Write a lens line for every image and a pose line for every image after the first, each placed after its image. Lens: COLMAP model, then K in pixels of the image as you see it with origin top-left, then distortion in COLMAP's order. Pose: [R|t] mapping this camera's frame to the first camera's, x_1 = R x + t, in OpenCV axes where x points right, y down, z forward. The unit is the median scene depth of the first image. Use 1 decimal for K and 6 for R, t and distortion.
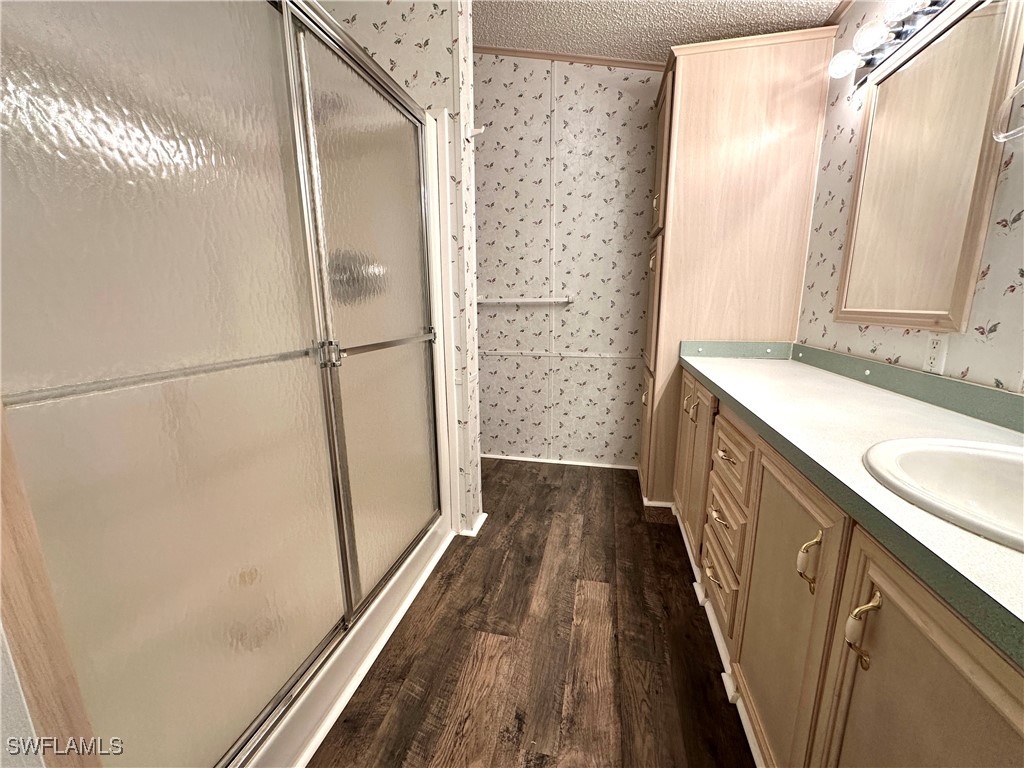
lens RADIAL K [[409.9, 0, 512.1], [0, 409.9, 385.0], [0, 0, 1]] dist [-0.005237, 0.001472]
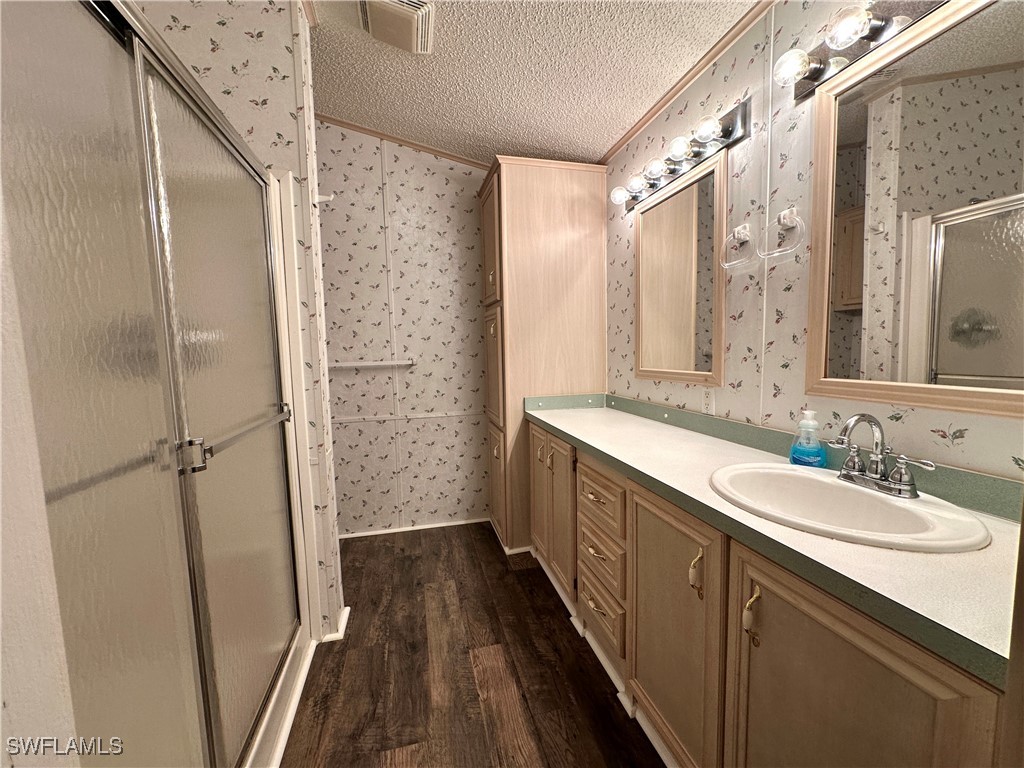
lens RADIAL K [[409.9, 0, 510.9], [0, 409.9, 385.6], [0, 0, 1]] dist [-0.005237, 0.001472]
pose [[0.892291, -0.052545, 0.448392, -0.146892], [0.106309, 0.989730, -0.095572, -0.042376], [-0.438765, 0.132946, 0.888713, 0.007770]]
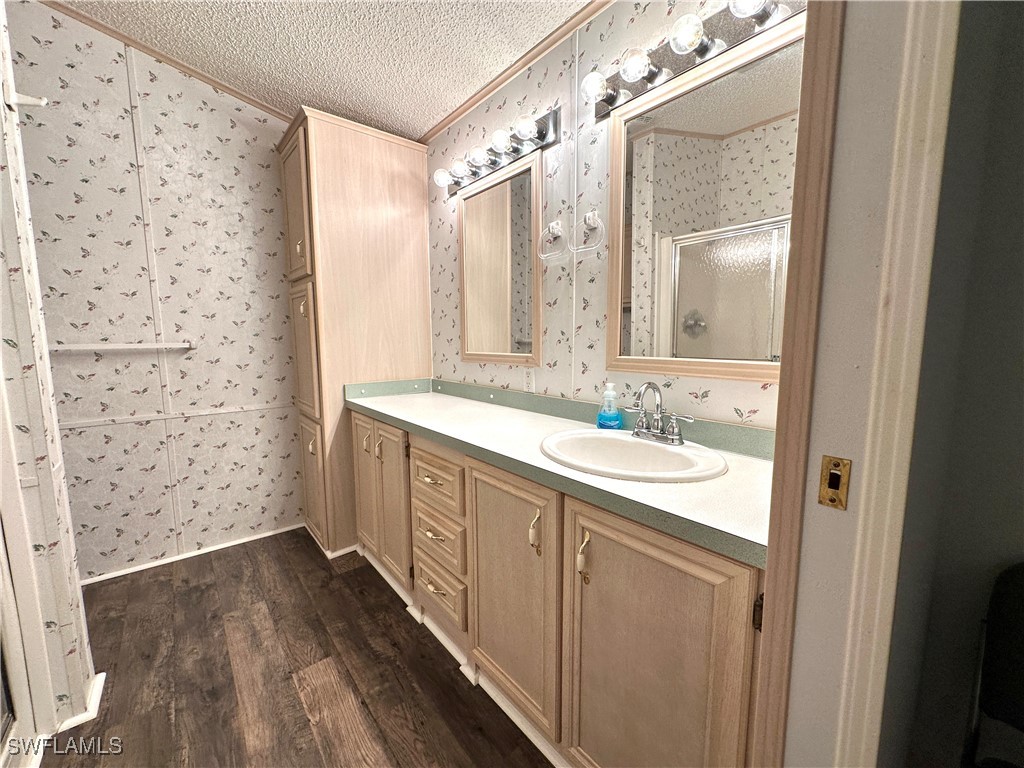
lens RADIAL K [[409.9, 0, 509.7], [0, 409.9, 385.3], [0, 0, 1]] dist [-0.005237, 0.001472]
pose [[0.611482, -0.087630, 0.786391, -0.167040], [0.158854, 0.987210, -0.013514, -0.030483], [-0.775148, 0.133185, 0.617582, 0.048863]]
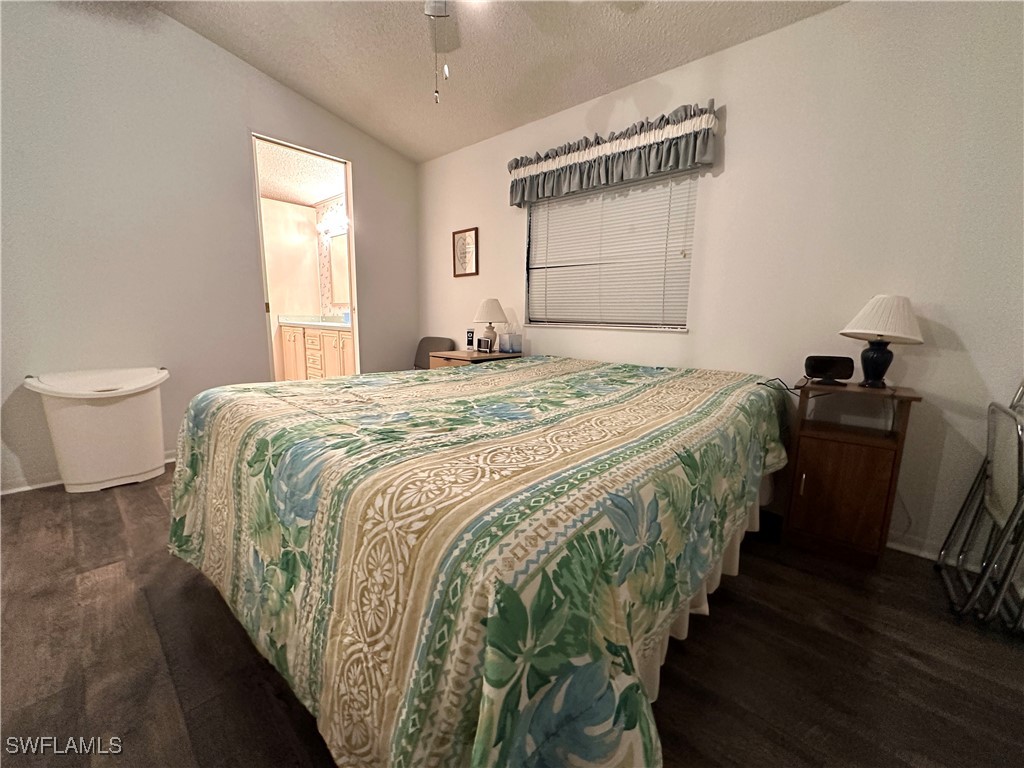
lens RADIAL K [[409.9, 0, 506.7], [0, 409.9, 382.6], [0, 0, 1]] dist [-0.005237, 0.001472]
pose [[0.494432, -0.128794, 0.859622, -1.188889], [0.151469, 0.986597, 0.060697, 0.389909], [-0.855917, 0.100195, 0.507313, -1.508670]]
